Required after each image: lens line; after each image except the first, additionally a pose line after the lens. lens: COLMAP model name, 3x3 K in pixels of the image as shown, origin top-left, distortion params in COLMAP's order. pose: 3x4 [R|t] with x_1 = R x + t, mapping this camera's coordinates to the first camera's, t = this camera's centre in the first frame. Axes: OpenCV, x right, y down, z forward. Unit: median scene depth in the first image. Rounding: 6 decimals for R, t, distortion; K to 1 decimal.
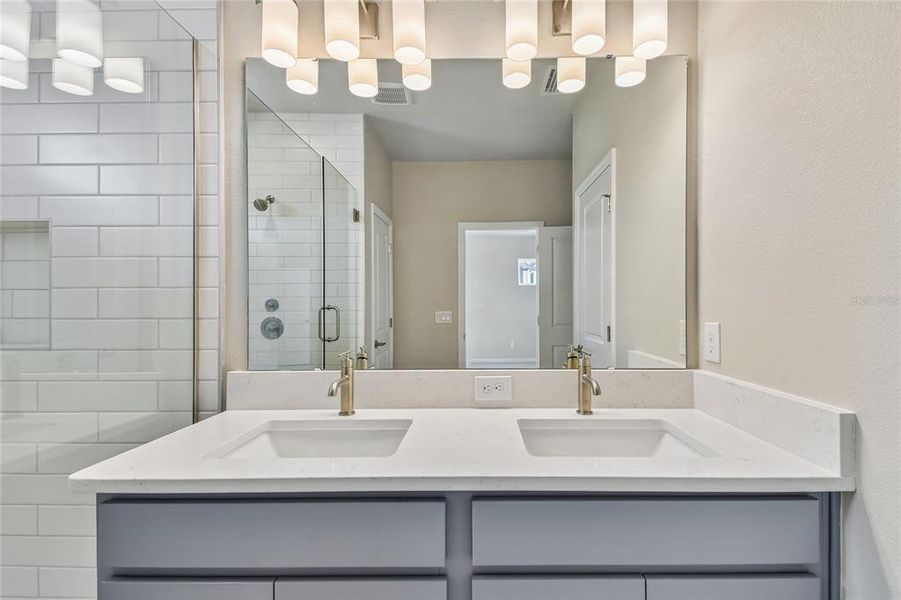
lens RADIAL K [[405.4, 0, 477.2], [0, 405.4, 304.6], [0, 0, 1]] dist [0.032103, -0.015753]
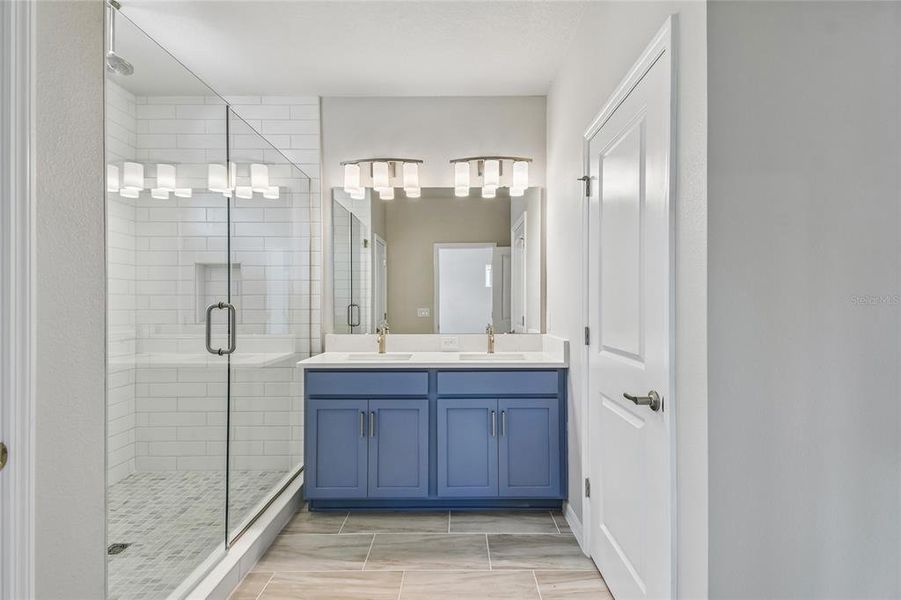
lens RADIAL K [[406.4, 0, 458.2], [0, 406.4, 304.6], [0, 0, 1]] dist [-0.001377, -0.000399]
pose [[0.999943, 0.002700, 0.010312, 0.061120], [-0.002724, 0.999994, 0.002353, 0.001626], [-0.010305, -0.002381, 0.999944, -1.112974]]
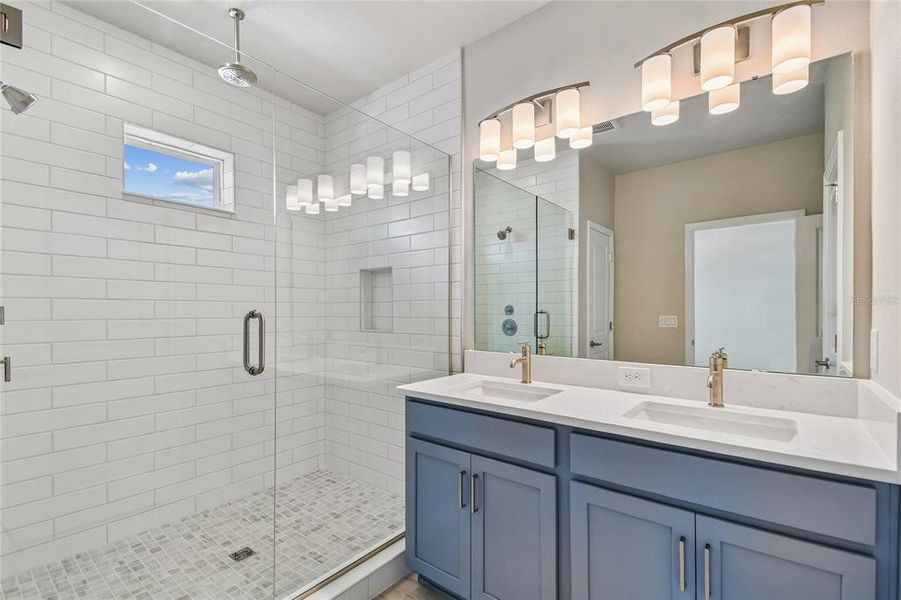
lens RADIAL K [[405.2, 0, 450.3], [0, 405.2, 311.7], [0, 0, 1]] dist [0.036390, -0.025728]
pose [[0.783242, 0.003099, -0.621710, 0.370214], [0.000969, 0.999980, 0.006205, -0.003365], [0.621717, -0.005463, 0.783223, -0.331604]]
